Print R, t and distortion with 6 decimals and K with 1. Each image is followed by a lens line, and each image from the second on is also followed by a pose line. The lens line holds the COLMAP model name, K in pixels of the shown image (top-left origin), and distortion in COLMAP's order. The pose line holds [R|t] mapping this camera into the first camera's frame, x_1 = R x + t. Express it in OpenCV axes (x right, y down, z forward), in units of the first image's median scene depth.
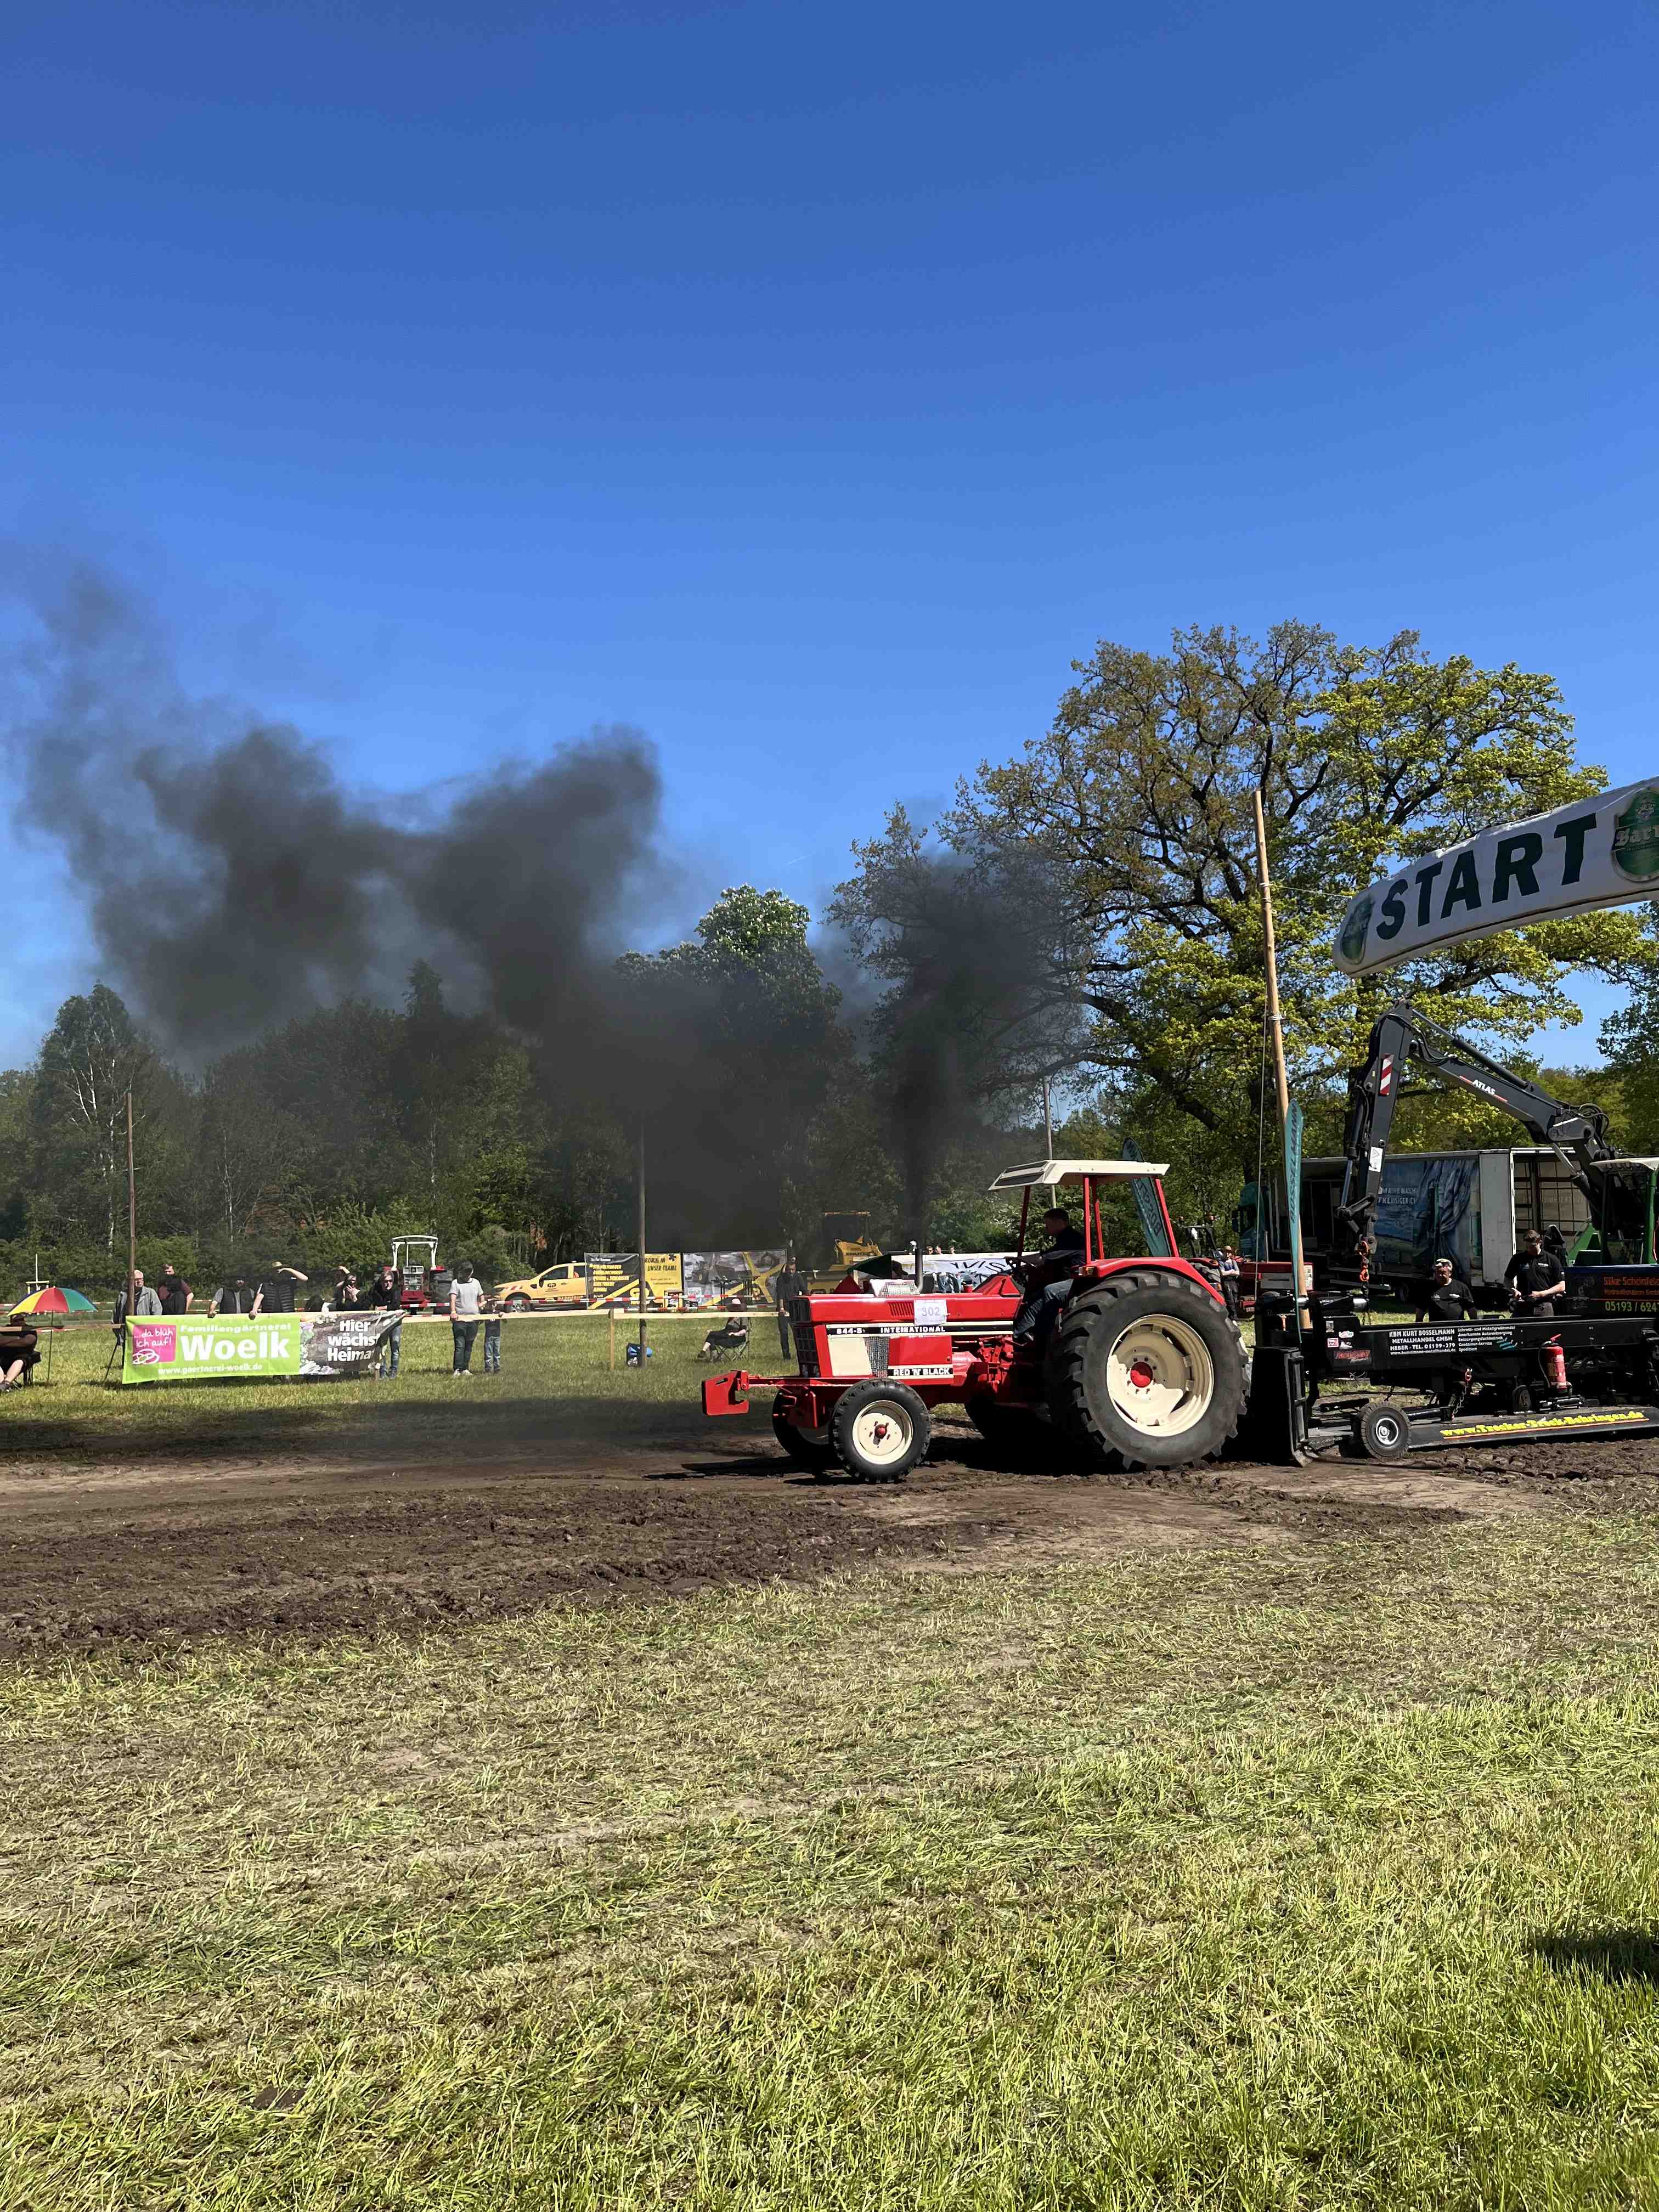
lens RADIAL K [[1715.7, 0, 829.5], [0, 1715.7, 1106.0], [0, 0, 1]] dist [0.092835, -0.110049]
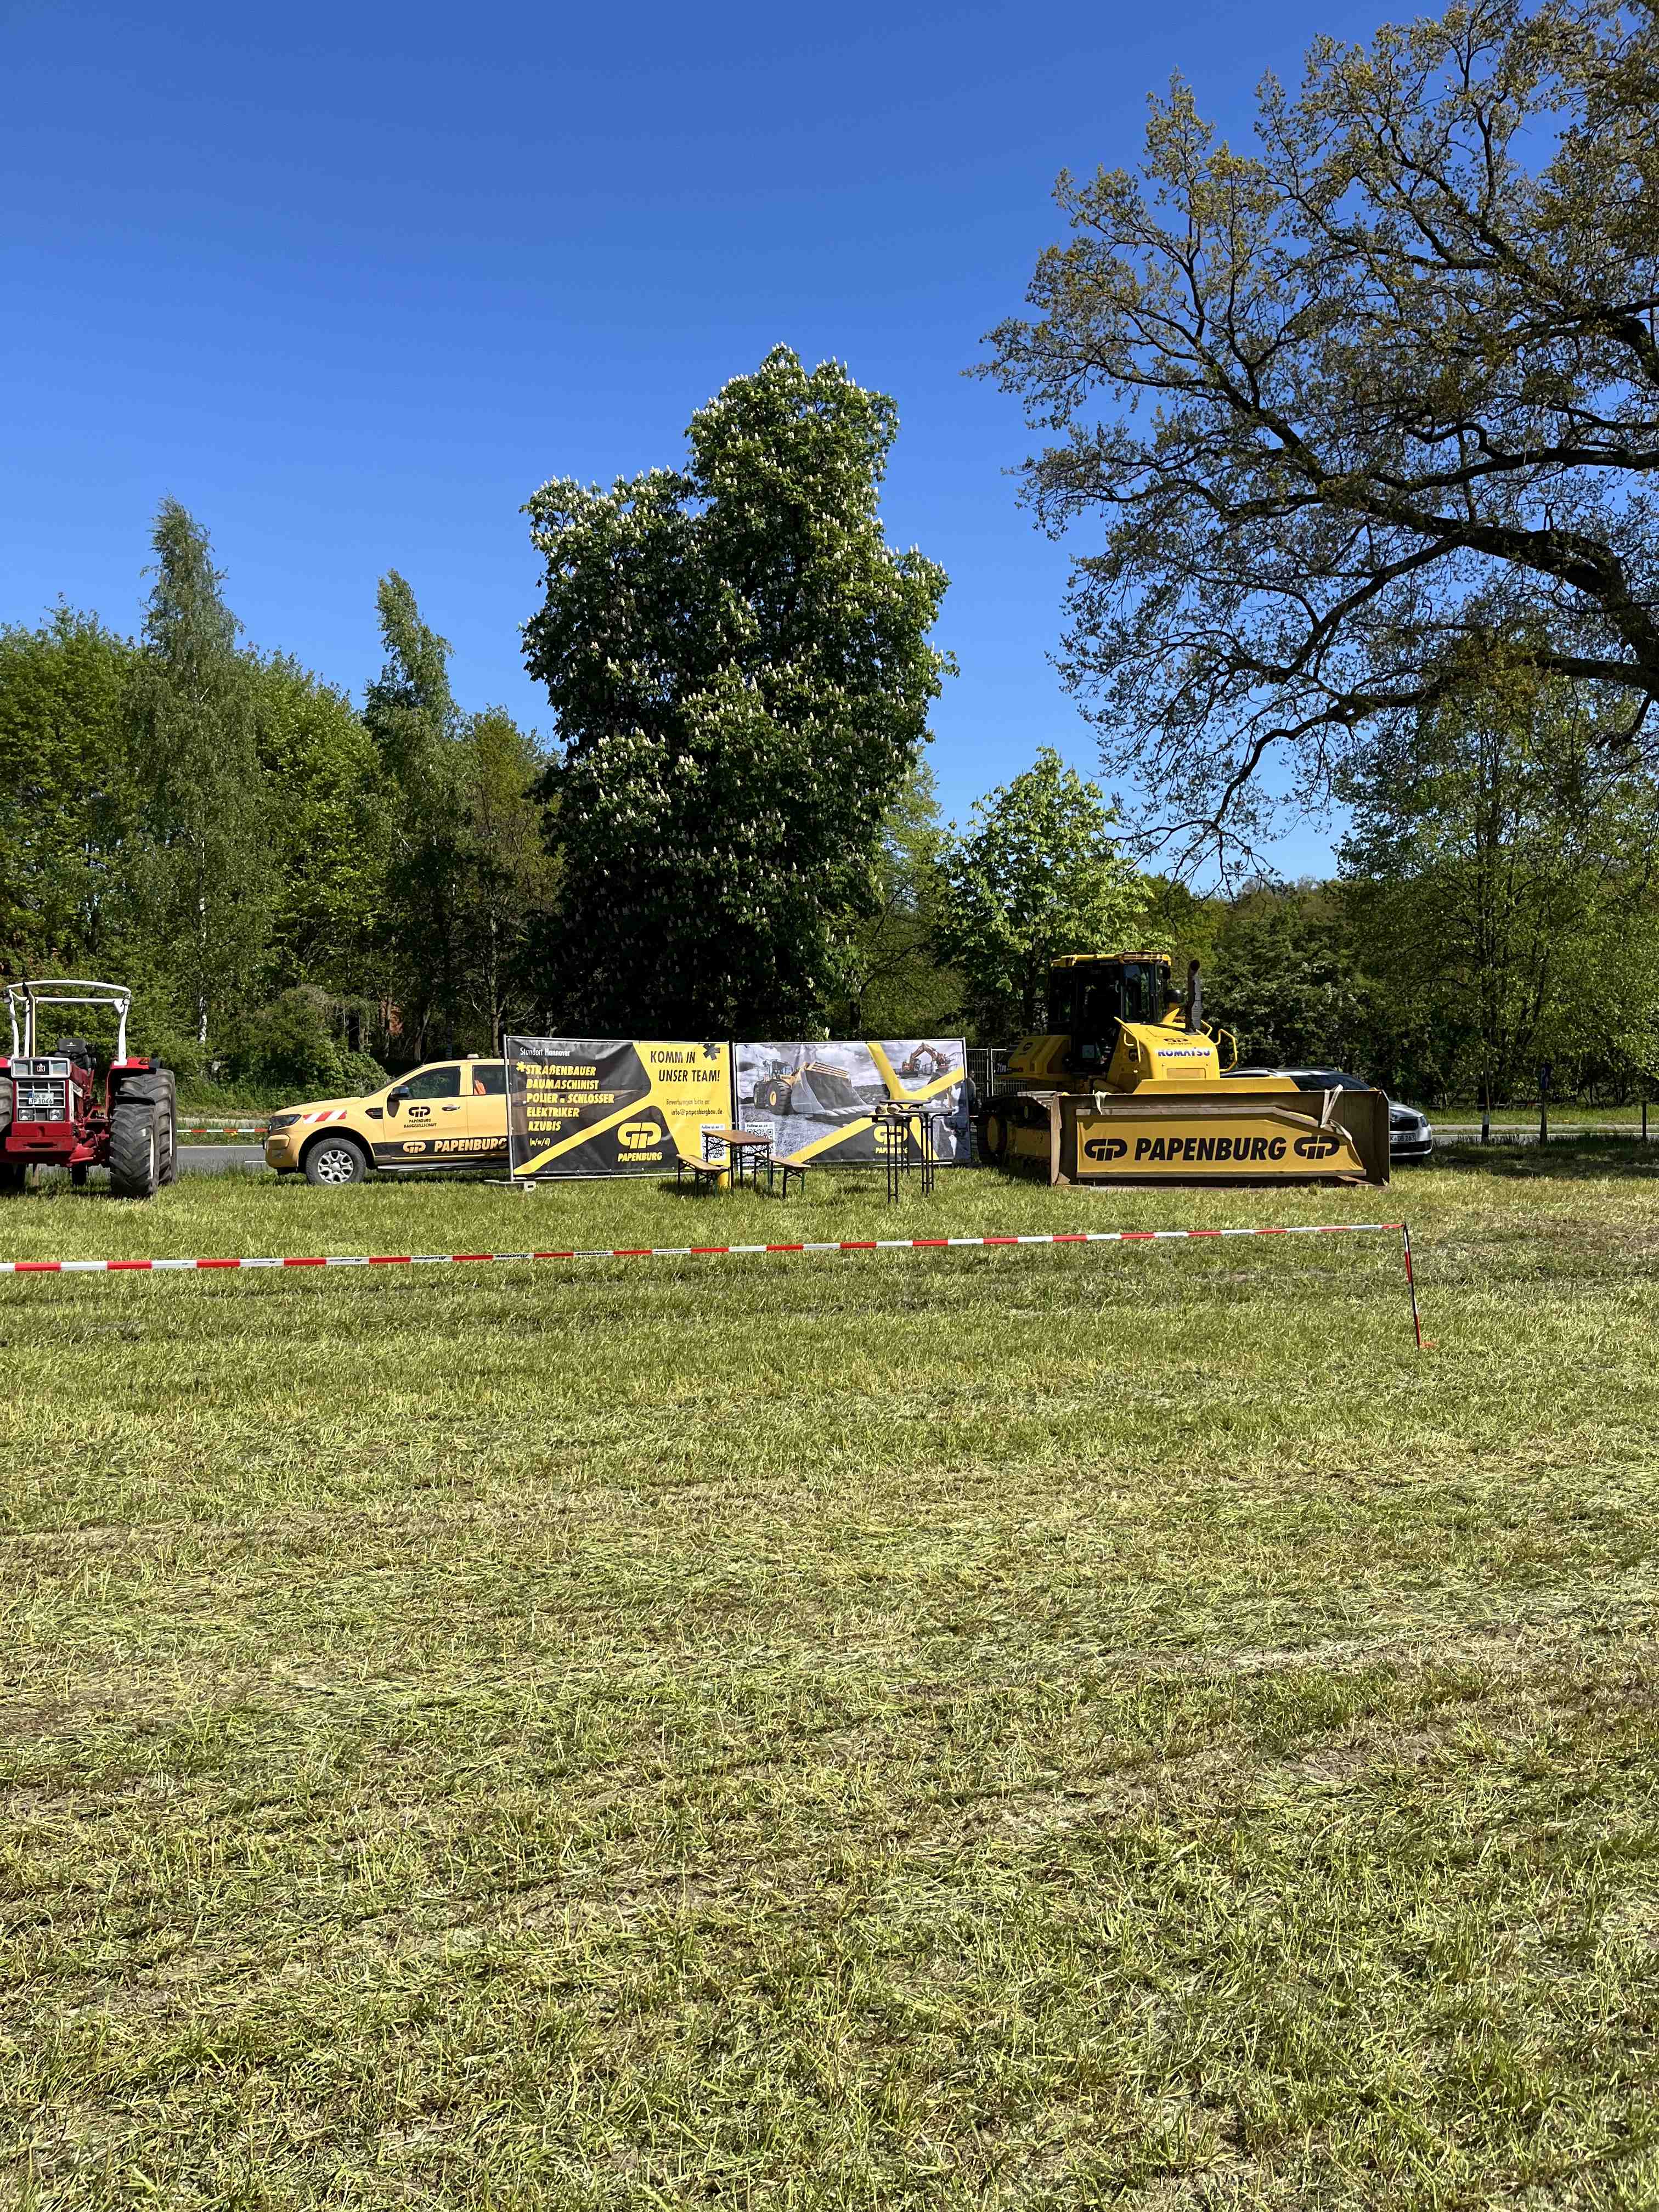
lens RADIAL K [[1715.7, 0, 829.5], [0, 1715.7, 1106.0], [0, 0, 1]] dist [0.092835, -0.110049]
pose [[0.996498, 0.017577, 0.081743, -0.096830], [-0.027030, 0.992879, 0.116016, 0.052101], [-0.079121, -0.117819, 0.989878, 0.580991]]
